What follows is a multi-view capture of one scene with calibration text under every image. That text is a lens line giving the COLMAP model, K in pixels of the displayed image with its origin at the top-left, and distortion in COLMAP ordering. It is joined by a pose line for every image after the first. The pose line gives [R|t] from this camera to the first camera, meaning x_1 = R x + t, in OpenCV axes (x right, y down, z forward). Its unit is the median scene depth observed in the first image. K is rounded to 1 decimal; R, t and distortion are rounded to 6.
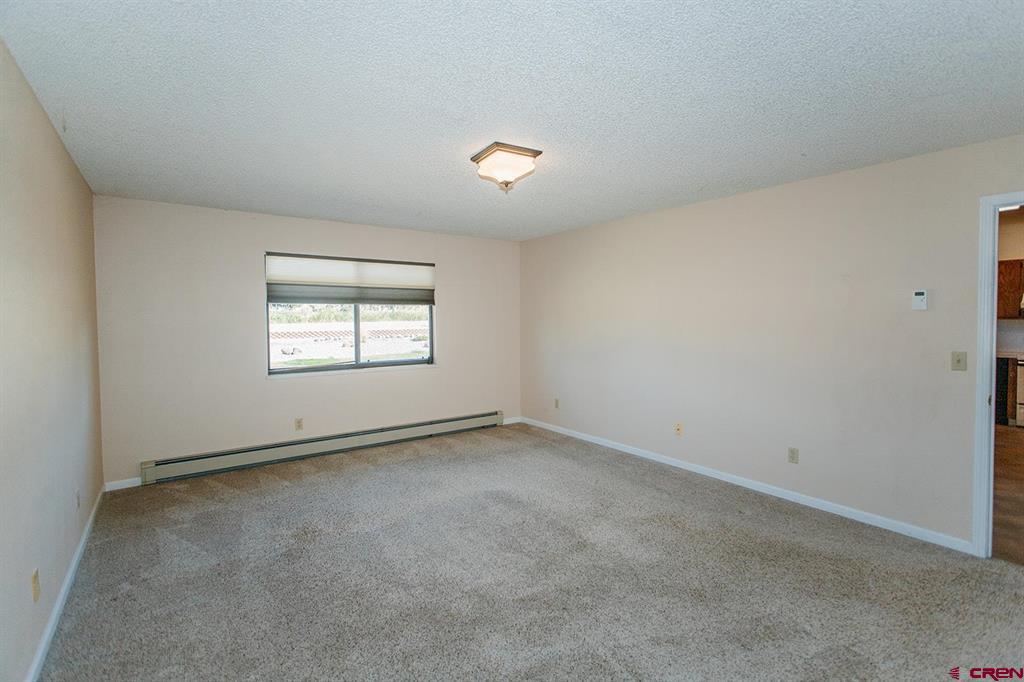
lens RADIAL K [[496.4, 0, 514.1], [0, 496.4, 327.9], [0, 0, 1]] dist [0.020312, 0.000182]
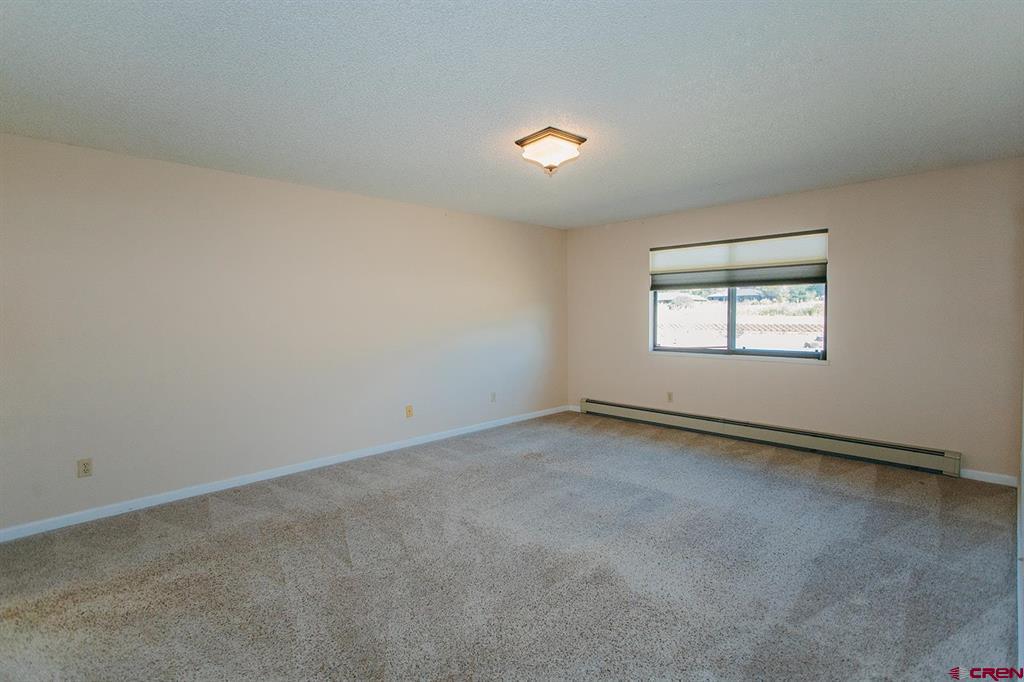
lens RADIAL K [[483.2, 0, 519.7], [0, 483.2, 331.0], [0, 0, 1]] dist [0.014413, 0.000410]
pose [[0.160299, 0.047281, -0.985935, 0.558075], [-0.006219, 0.998881, 0.046890, -0.005202], [0.987049, -0.001385, 0.160414, 0.463726]]
